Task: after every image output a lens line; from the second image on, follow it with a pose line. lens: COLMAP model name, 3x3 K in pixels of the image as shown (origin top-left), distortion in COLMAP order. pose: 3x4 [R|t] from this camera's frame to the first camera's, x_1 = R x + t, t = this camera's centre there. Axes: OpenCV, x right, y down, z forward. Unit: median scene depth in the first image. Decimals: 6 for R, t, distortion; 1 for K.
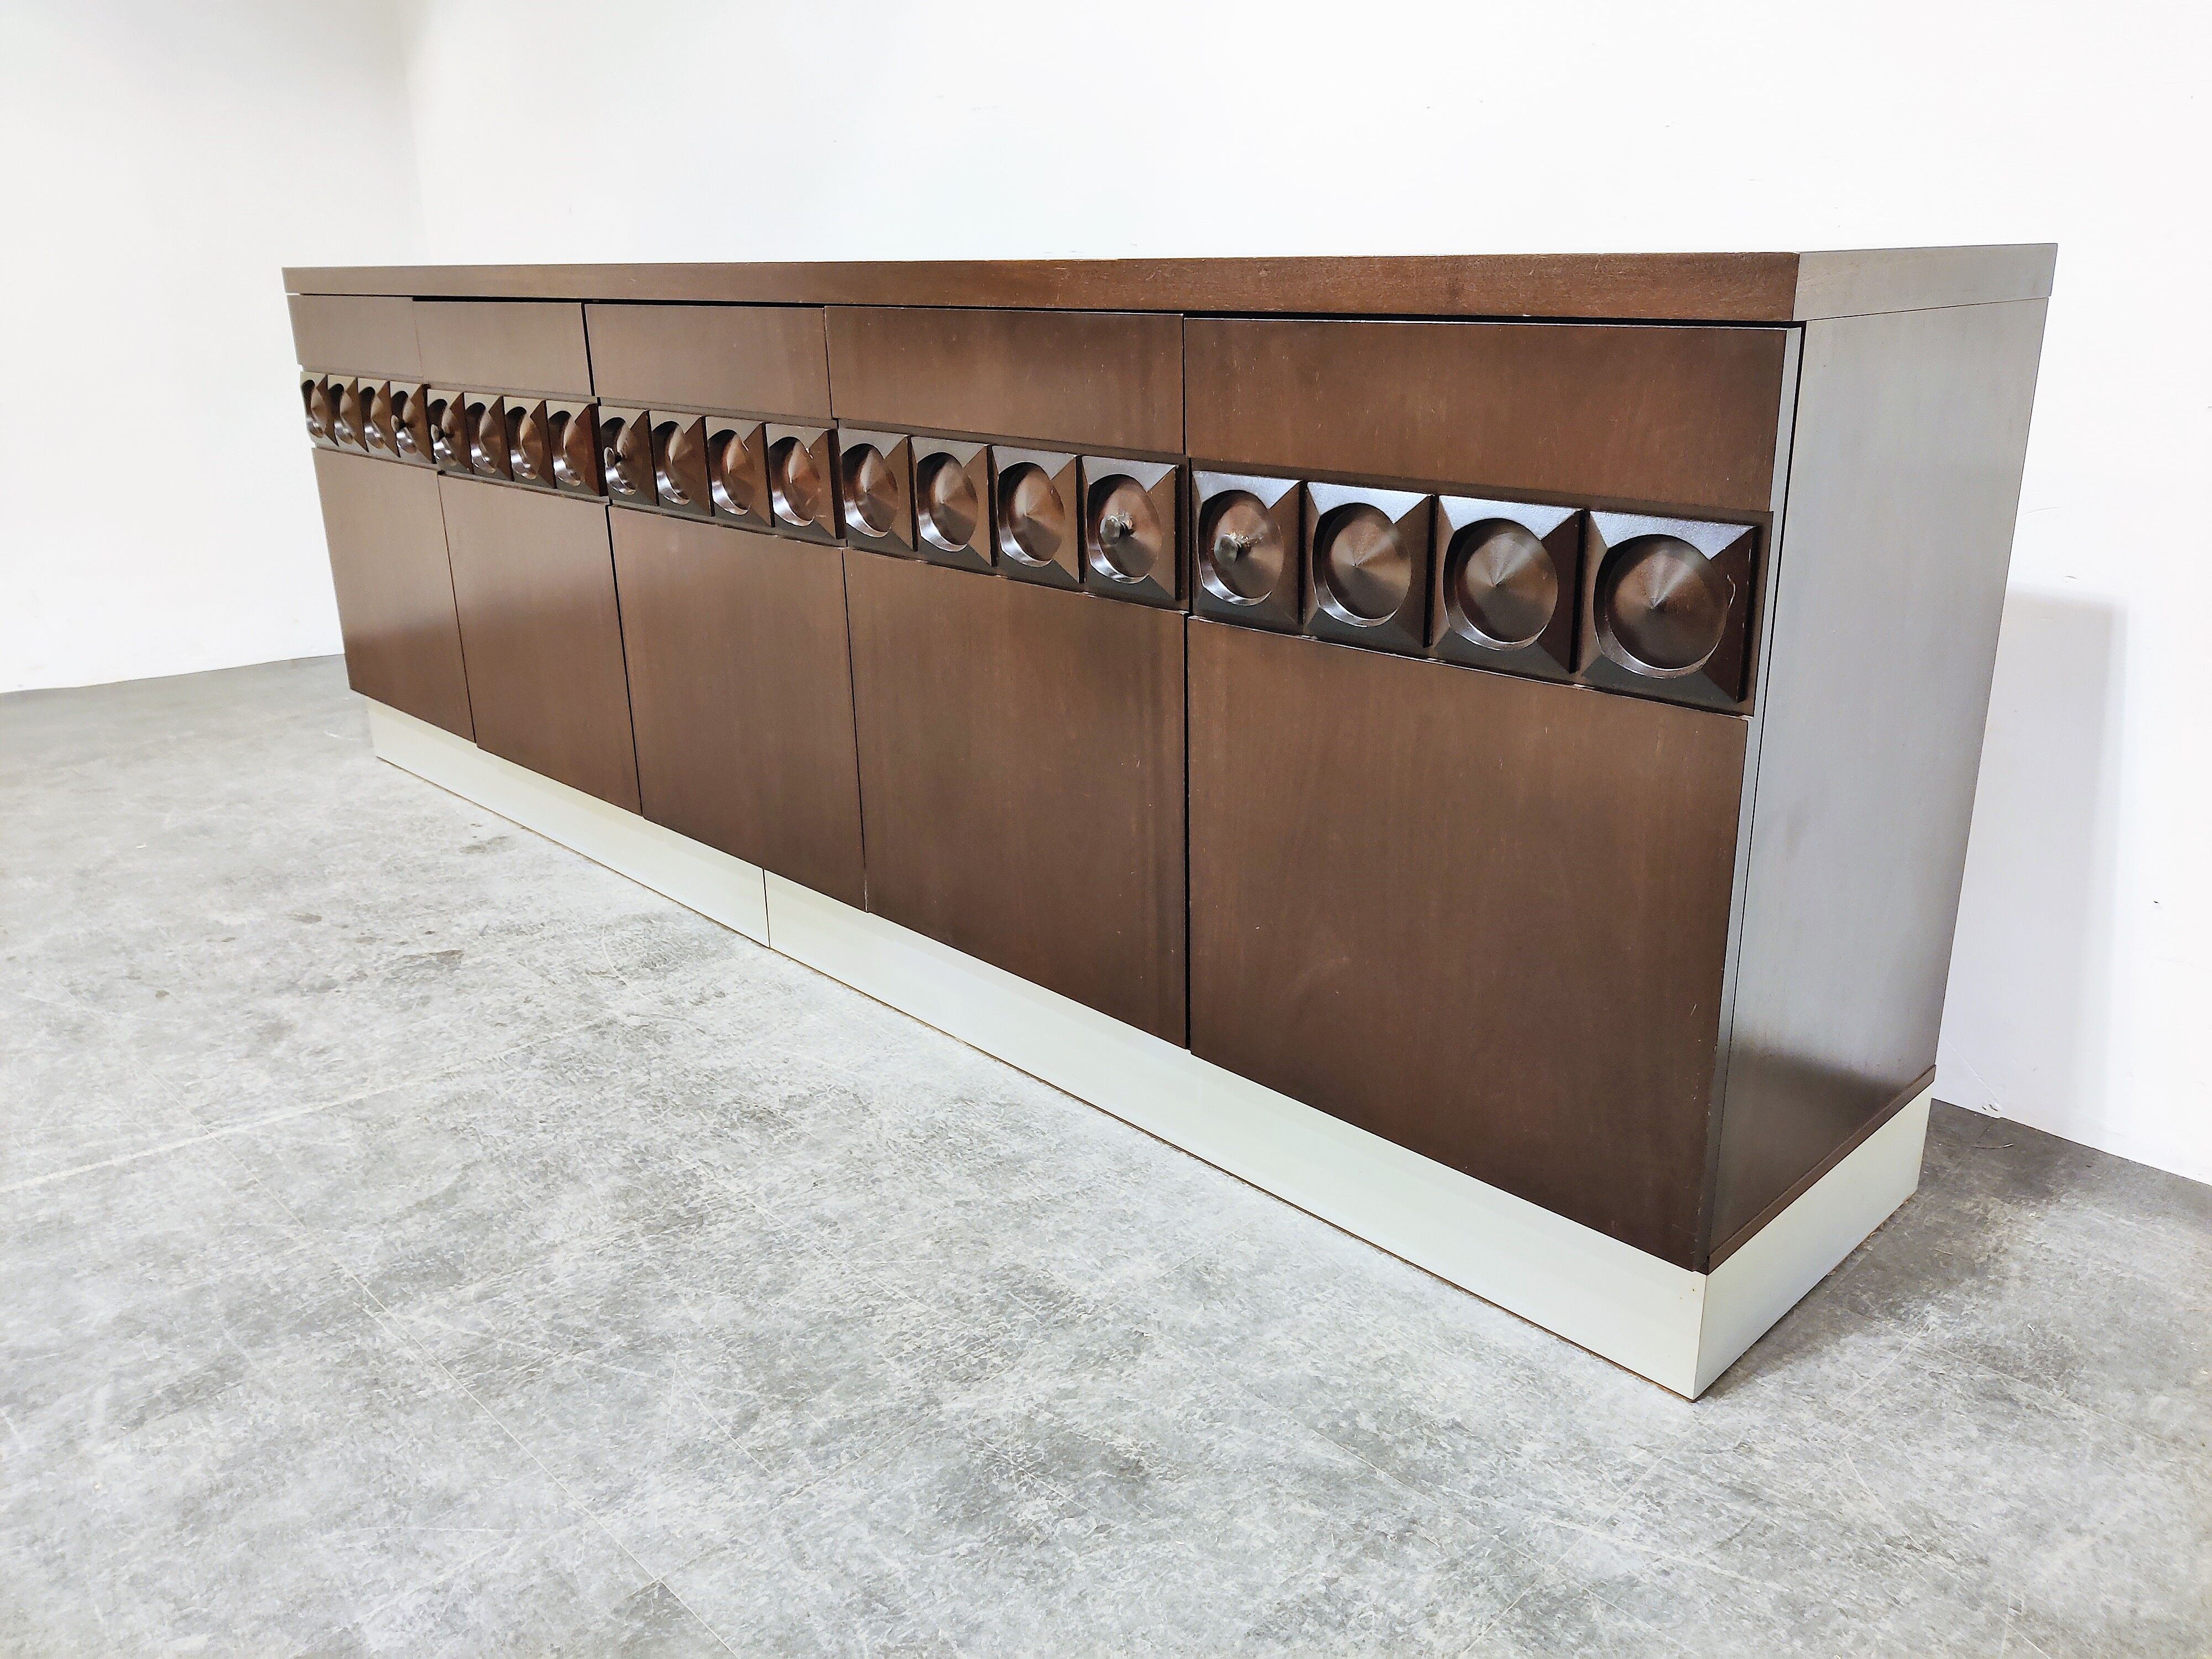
lens RADIAL K [[1699.7, 0, 1138.7], [0, 1699.7, 777.5], [0, 0, 1]] dist [-0.013048, 0.000857]
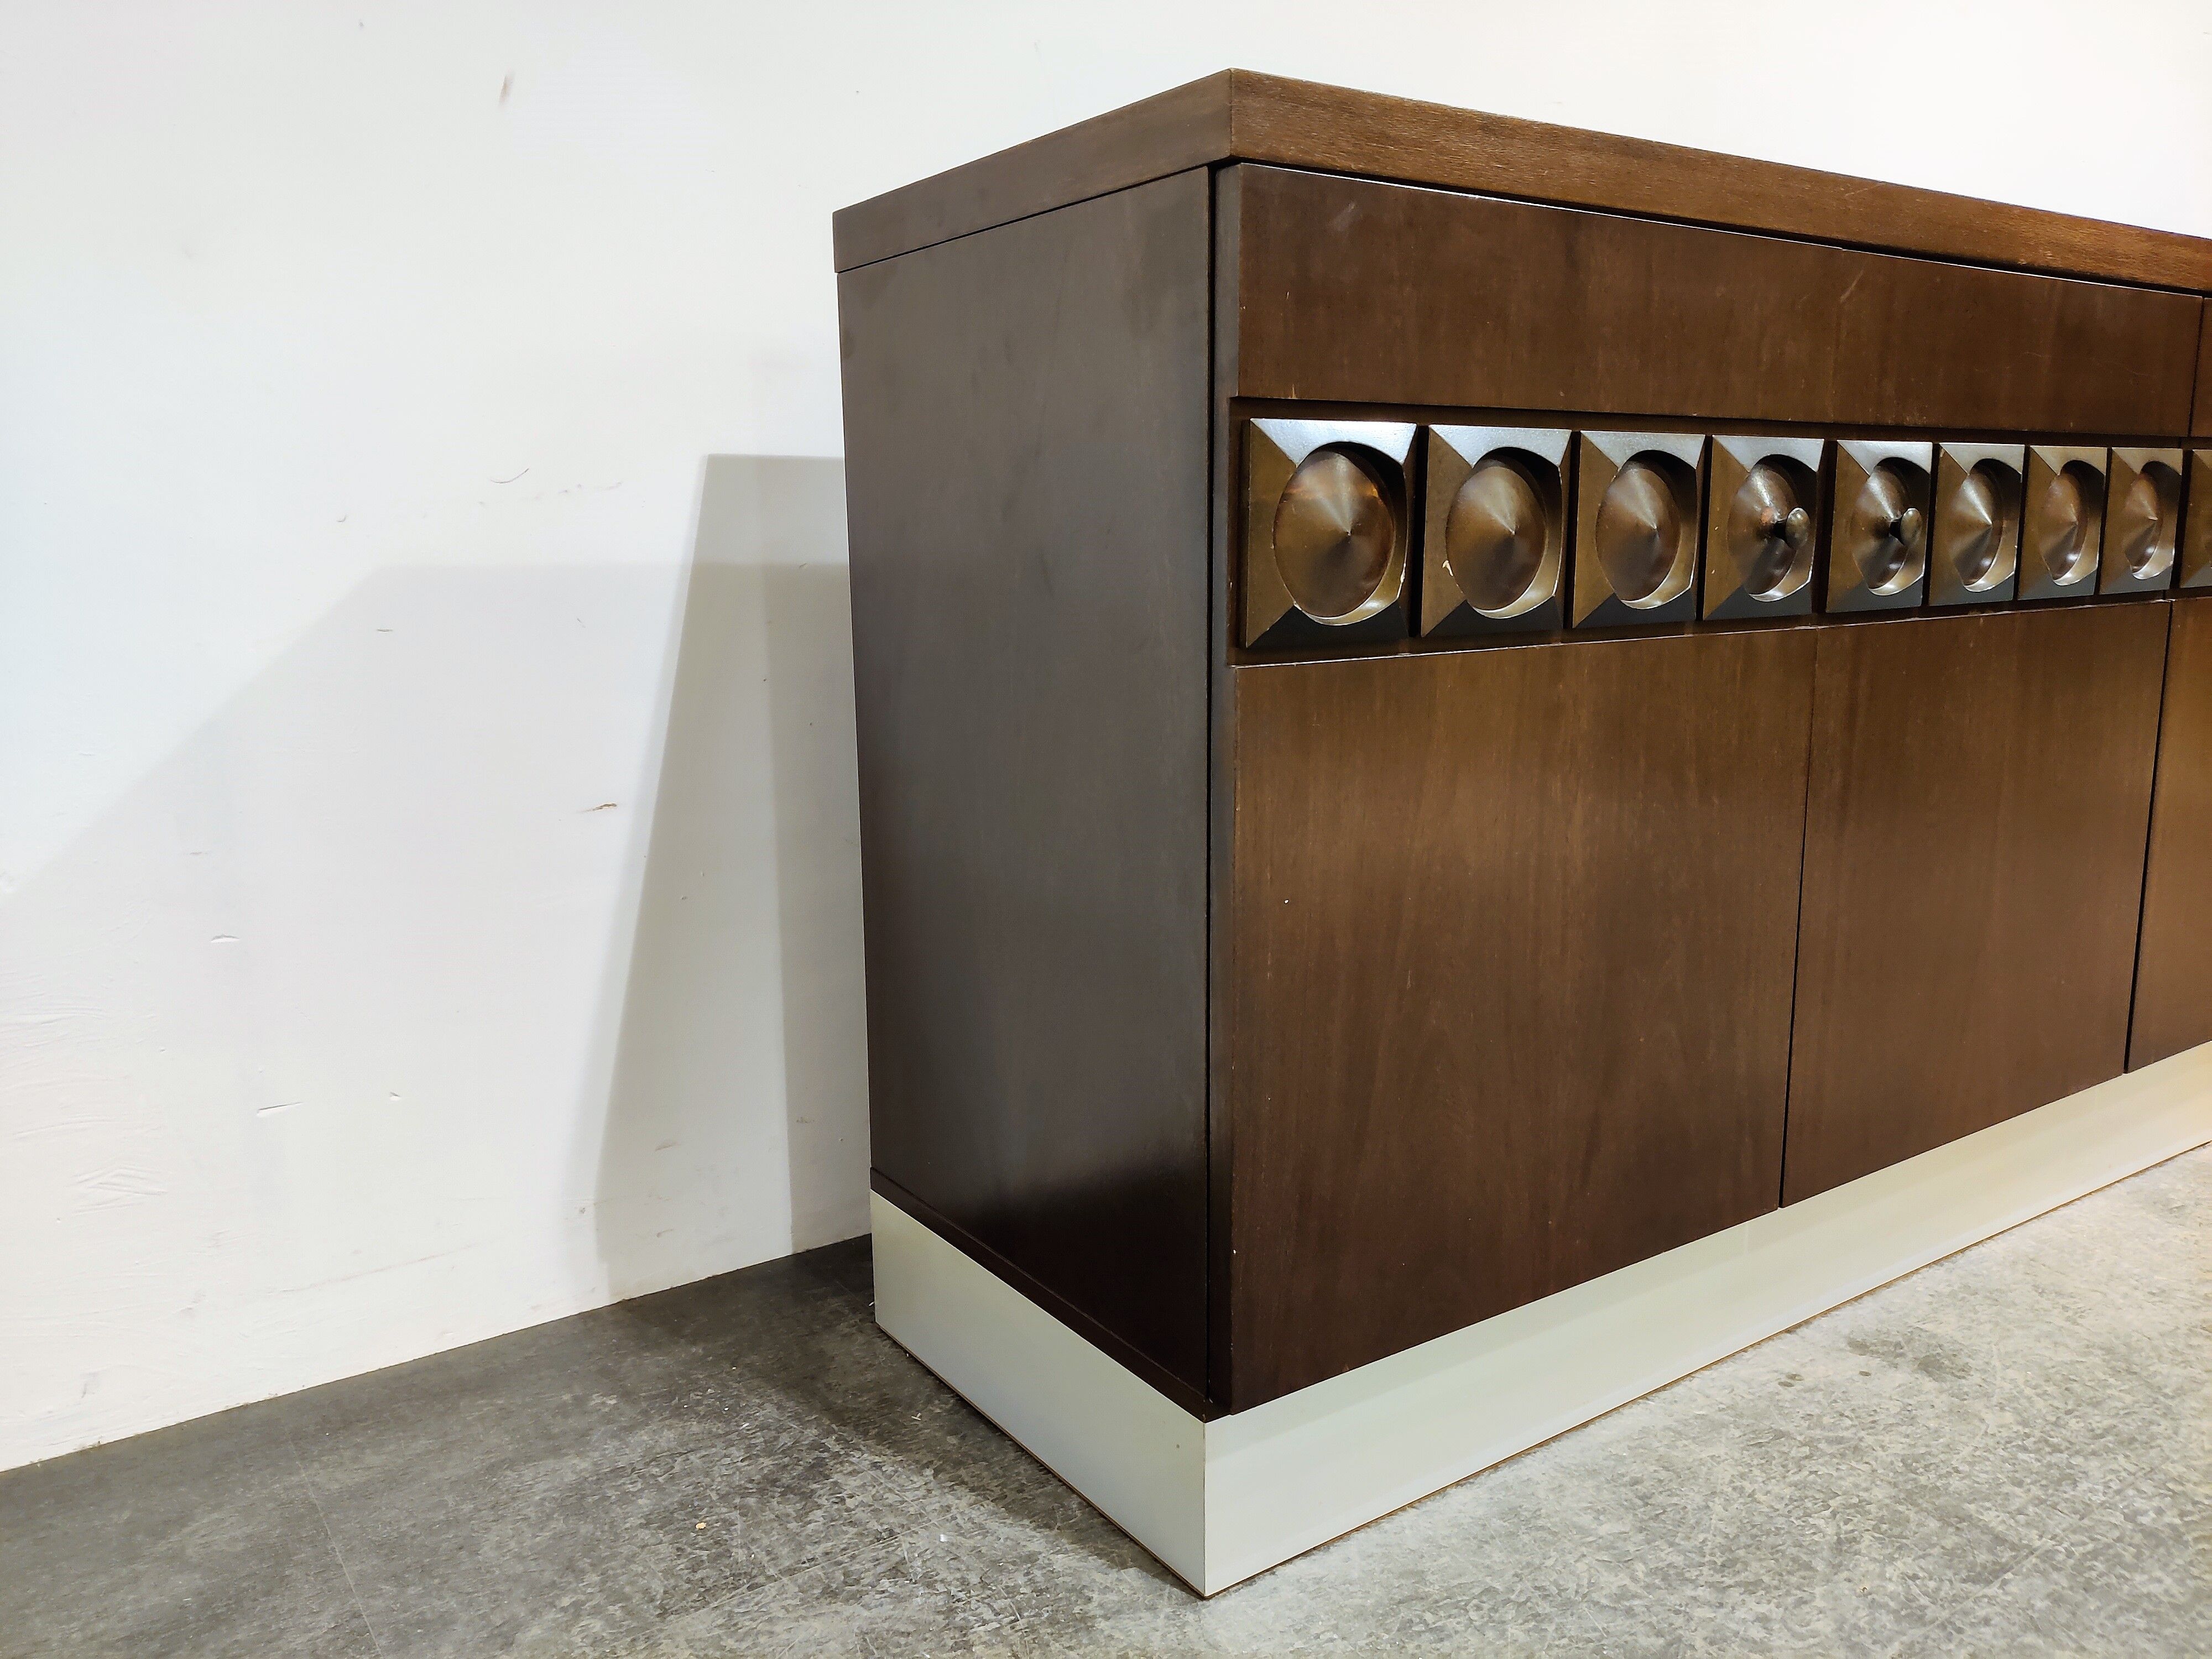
lens RADIAL K [[1699.7, 0, 1049.4], [0, 1699.7, 806.2], [0, 0, 1]] dist [-0.013048, 0.000857]
pose [[0.201030, -0.157558, 0.966831, -1.474487], [0.302836, 0.948628, 0.091623, -0.389593], [-0.931599, 0.274372, 0.238417, 1.779304]]
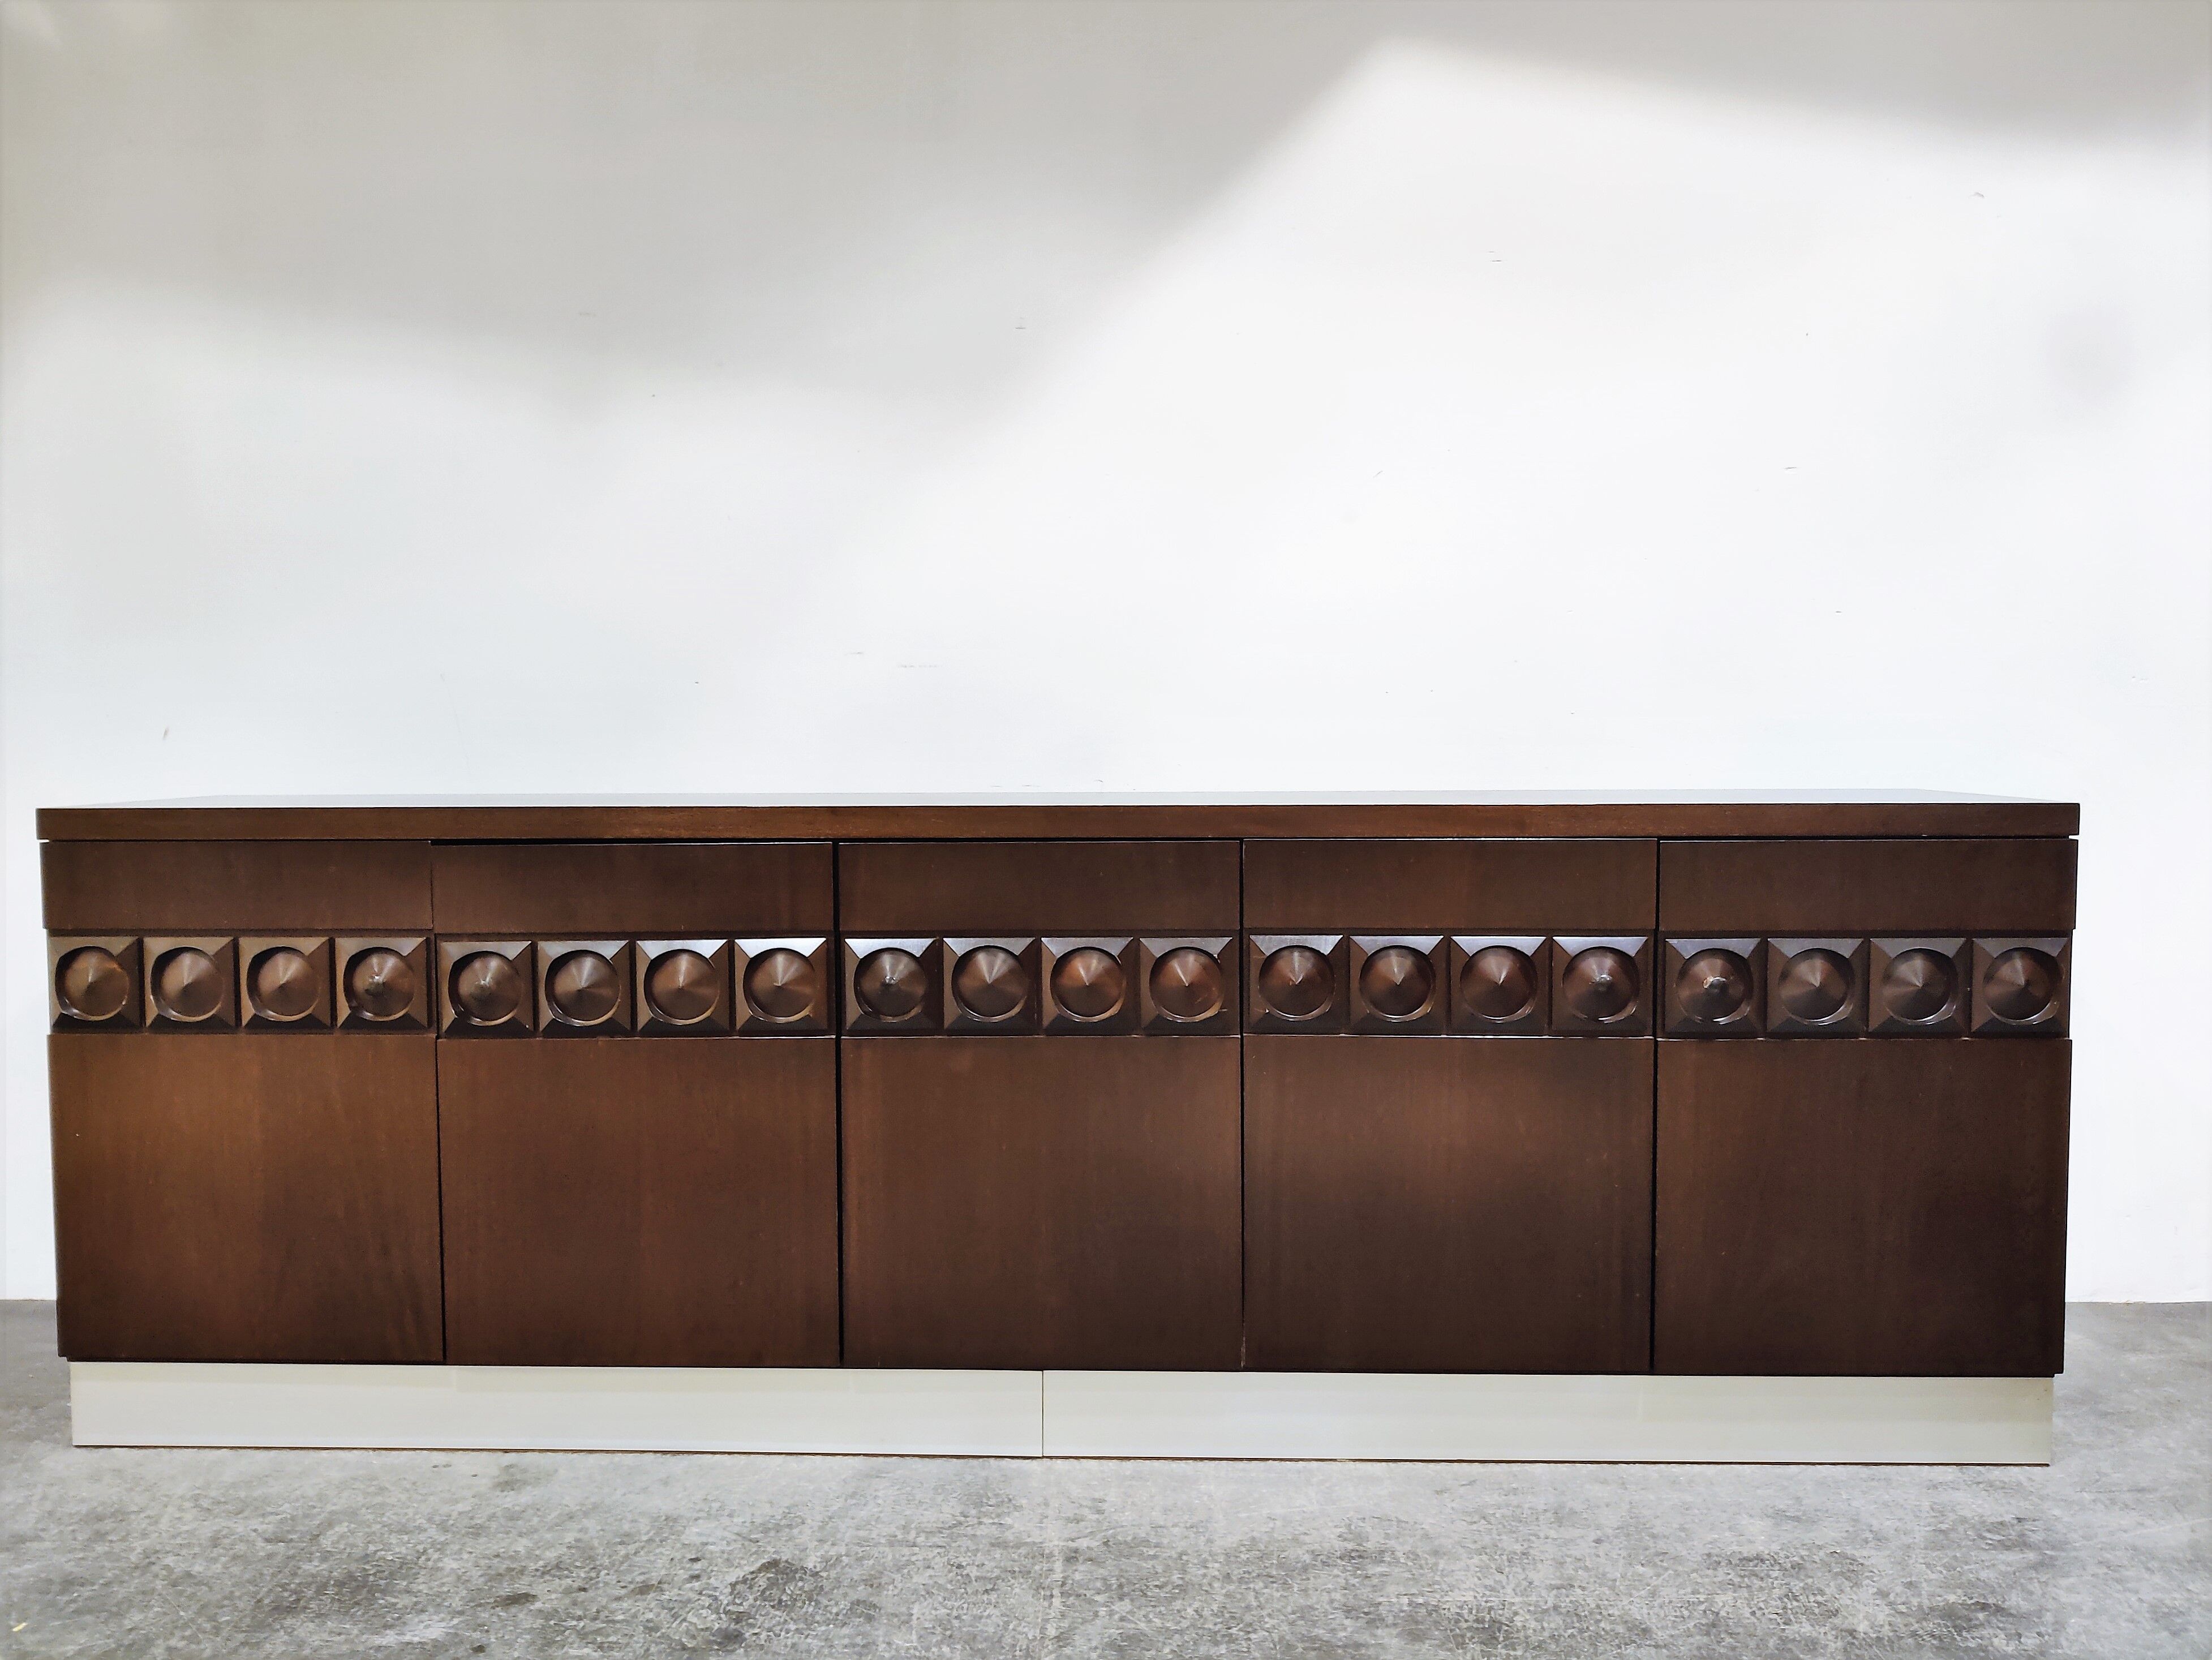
lens RADIAL K [[1699.8, 0, 1069.9], [0, 1699.8, 754.1], [0, 0, 1]] dist [-0.013048, 0.000857]
pose [[0.726277, 0.006138, 0.687375, -1.258081], [0.198774, 0.955365, -0.218555, -0.104777], [-0.658036, 0.295363, 0.692640, 0.235841]]
